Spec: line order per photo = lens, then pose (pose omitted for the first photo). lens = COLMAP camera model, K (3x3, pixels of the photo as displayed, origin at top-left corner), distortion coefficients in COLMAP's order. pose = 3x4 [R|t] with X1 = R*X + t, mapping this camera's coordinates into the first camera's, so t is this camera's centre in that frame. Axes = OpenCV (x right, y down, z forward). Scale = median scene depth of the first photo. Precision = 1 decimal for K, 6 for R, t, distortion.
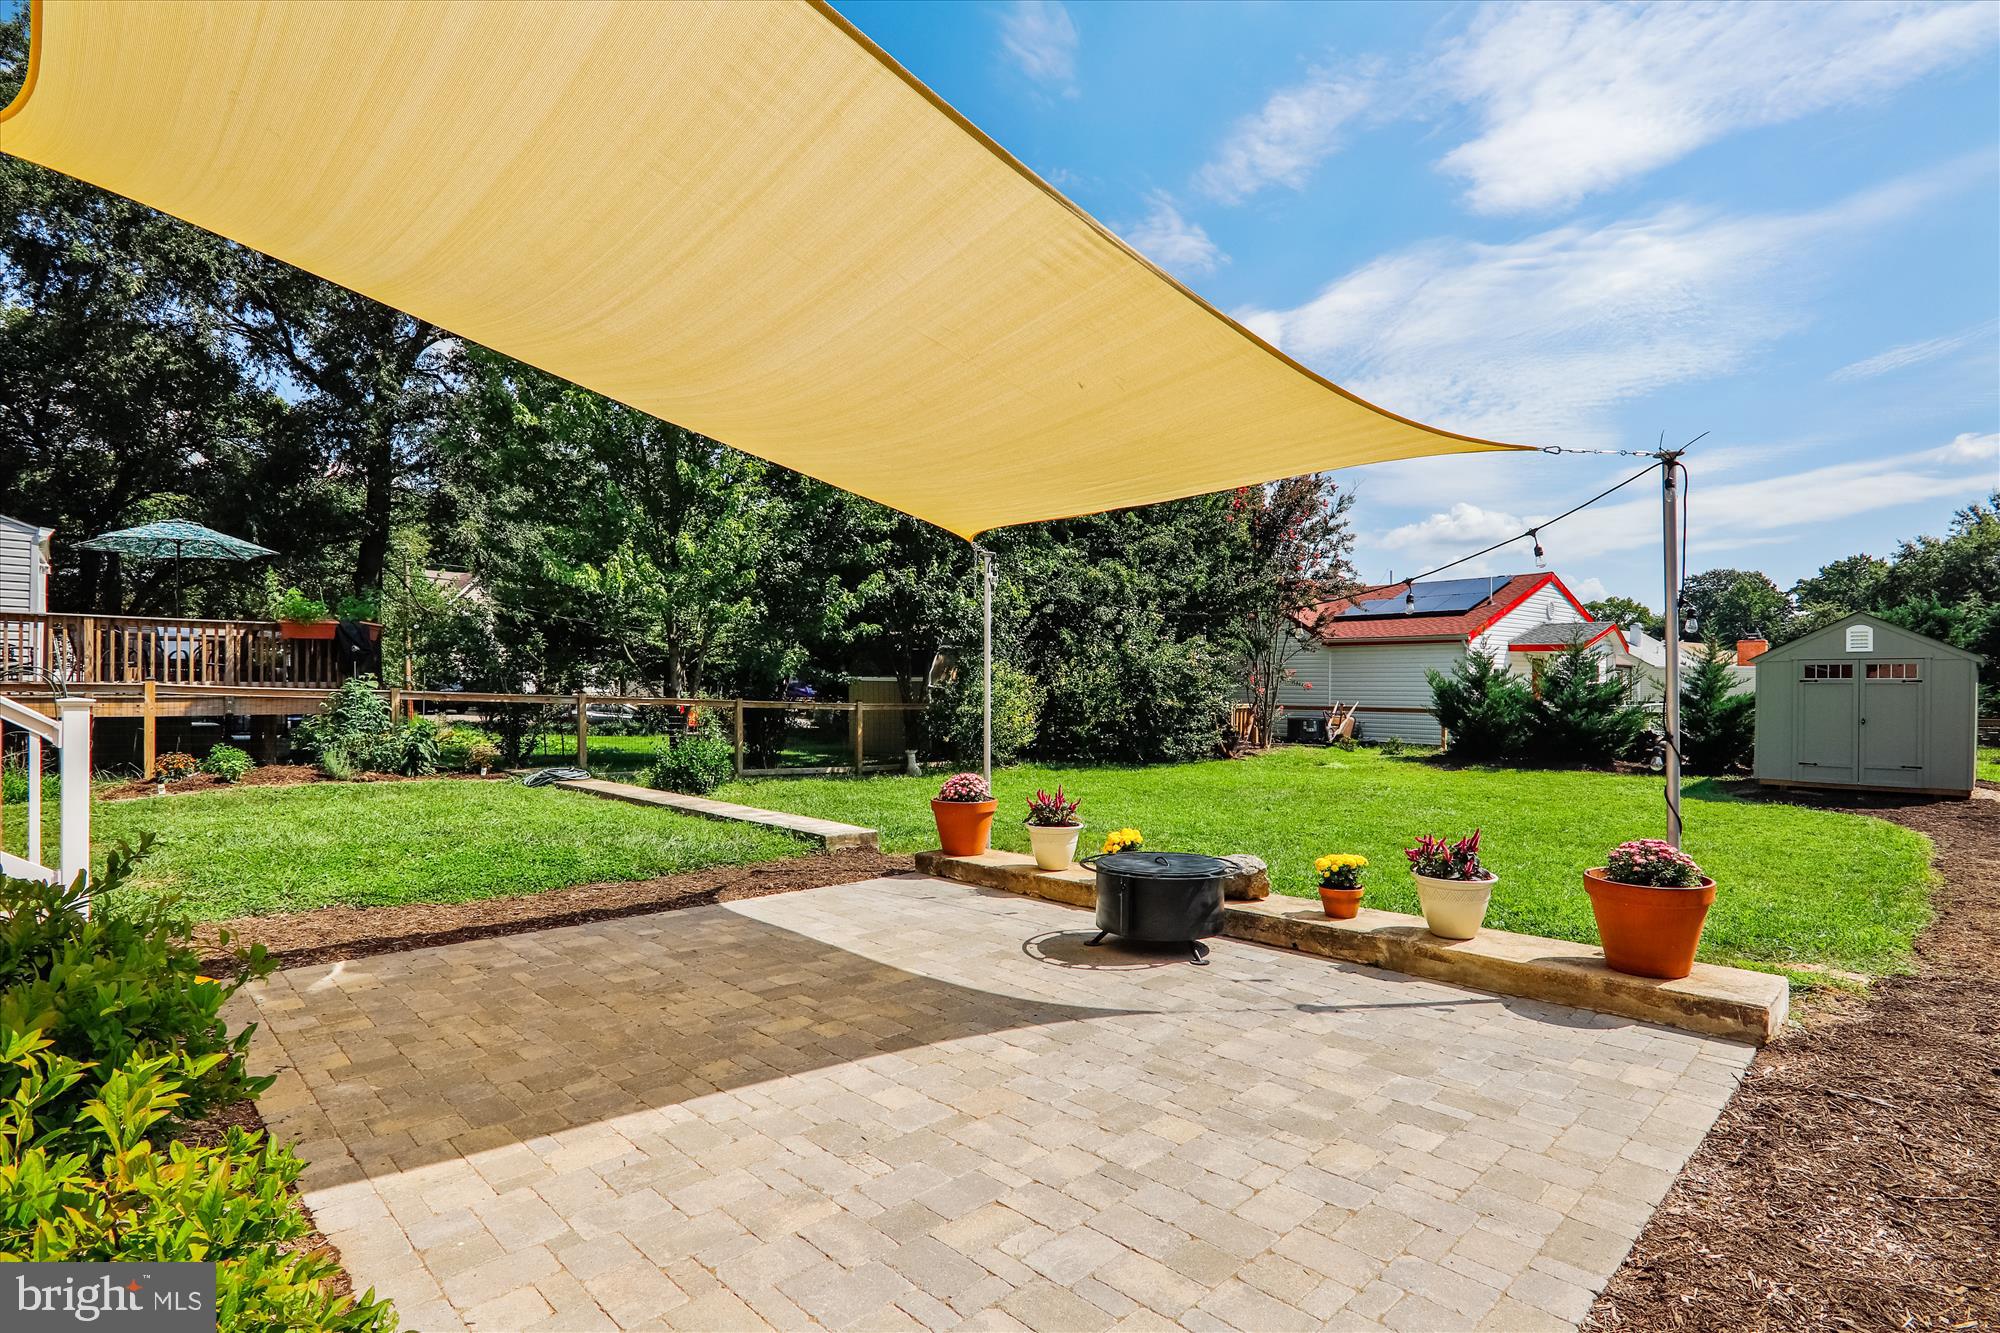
lens RADIAL K [[971.9, 0, 1011.2], [0, 971.9, 672.2], [0, 0, 1]] dist [0.006691, -0.000105]
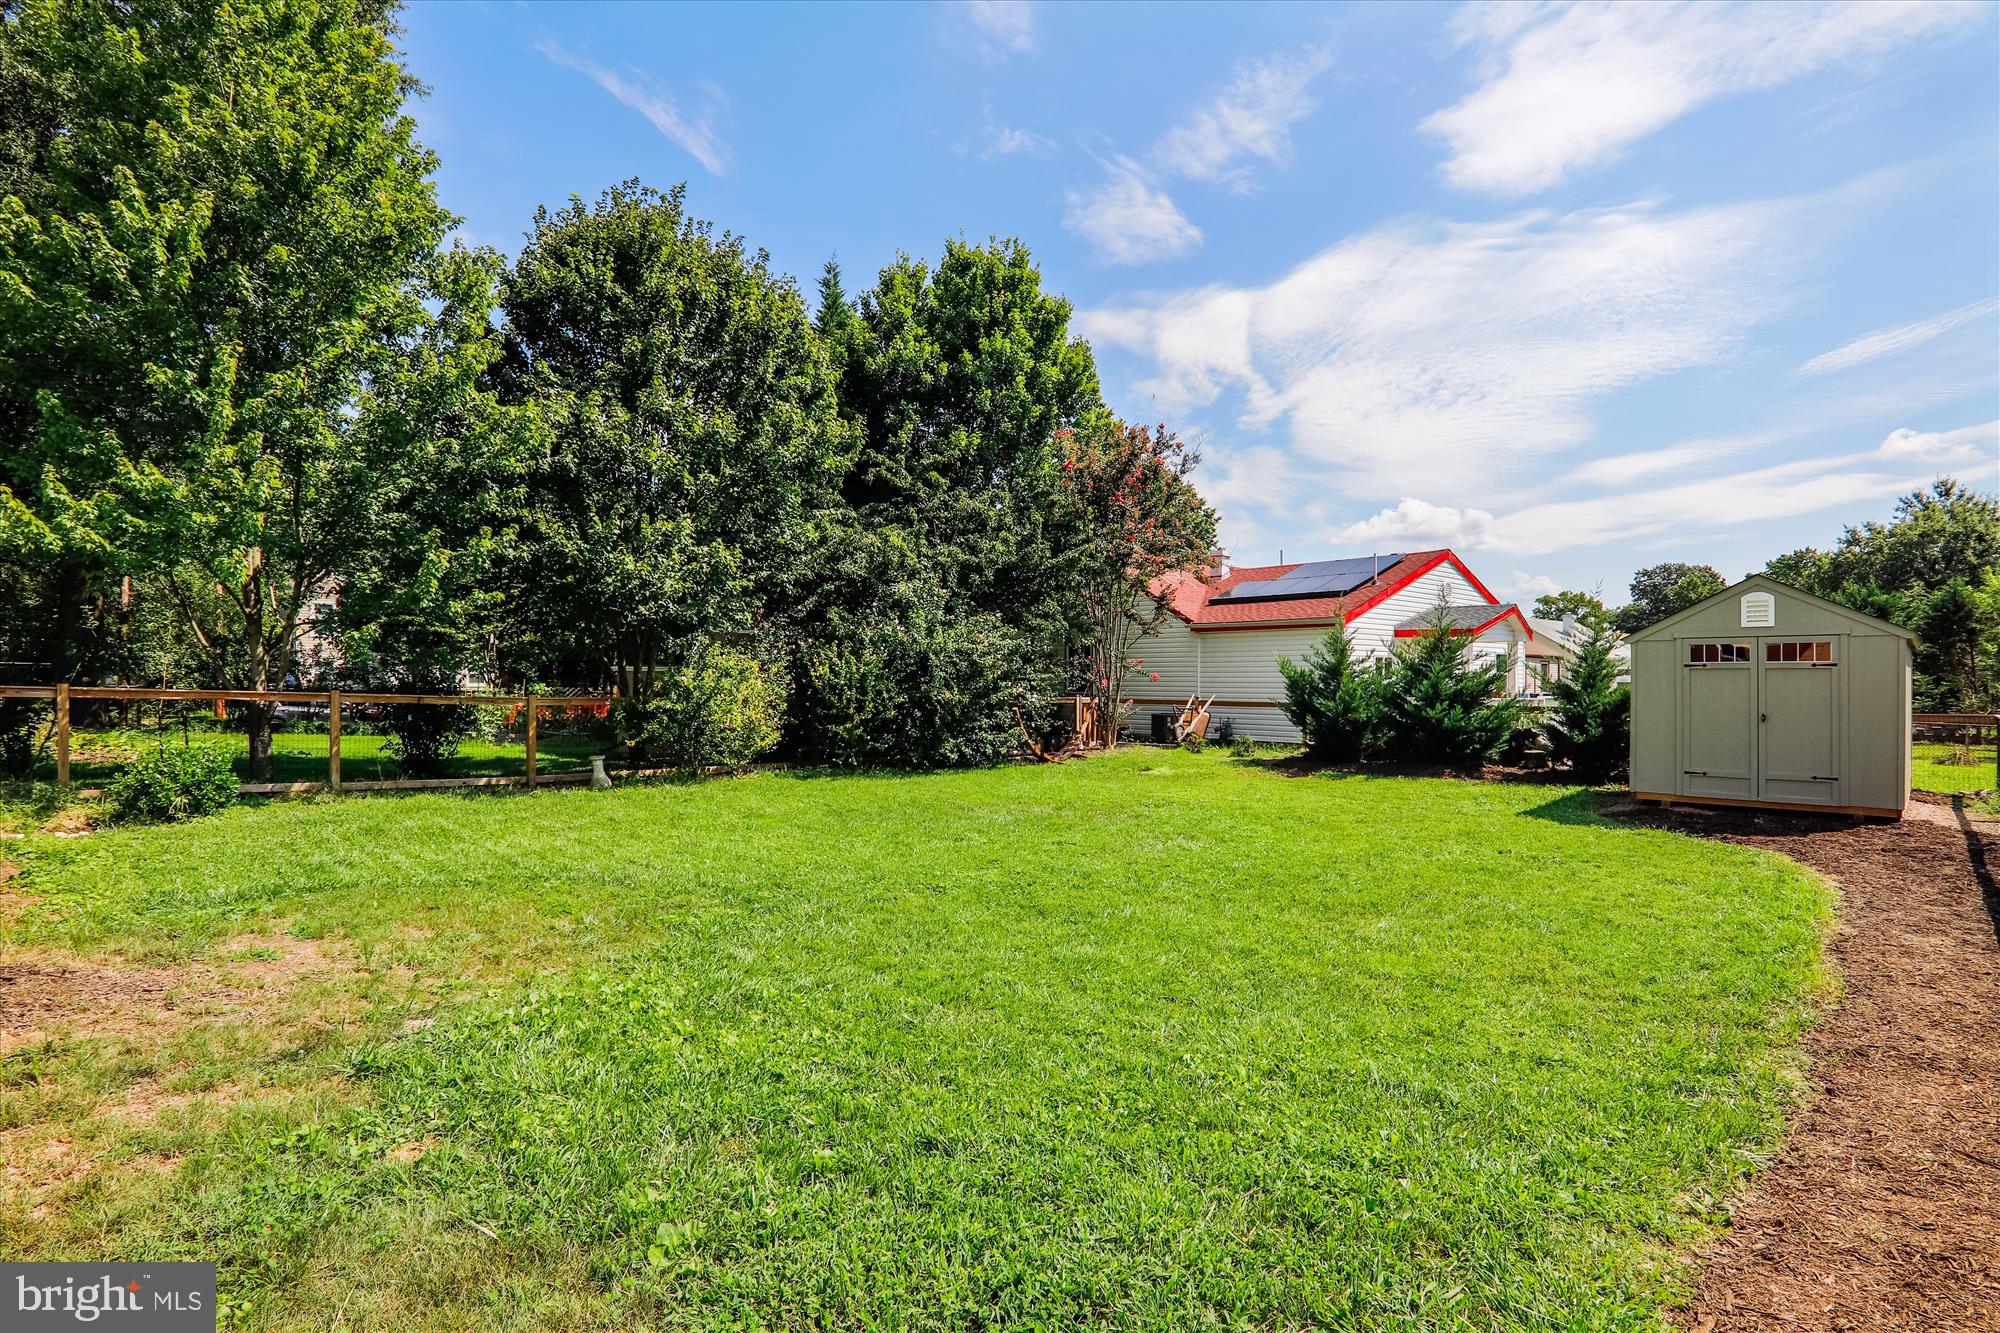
lens RADIAL K [[971.9, 0, 988.6], [0, 971.9, 669.6], [0, 0, 1]] dist [0.006691, -0.000105]
pose [[0.999854, -0.000566, 0.017056, 0.167122], [0.000513, 0.999995, 0.003070, 0.006078], [-0.017058, -0.003061, 0.999850, 0.163081]]
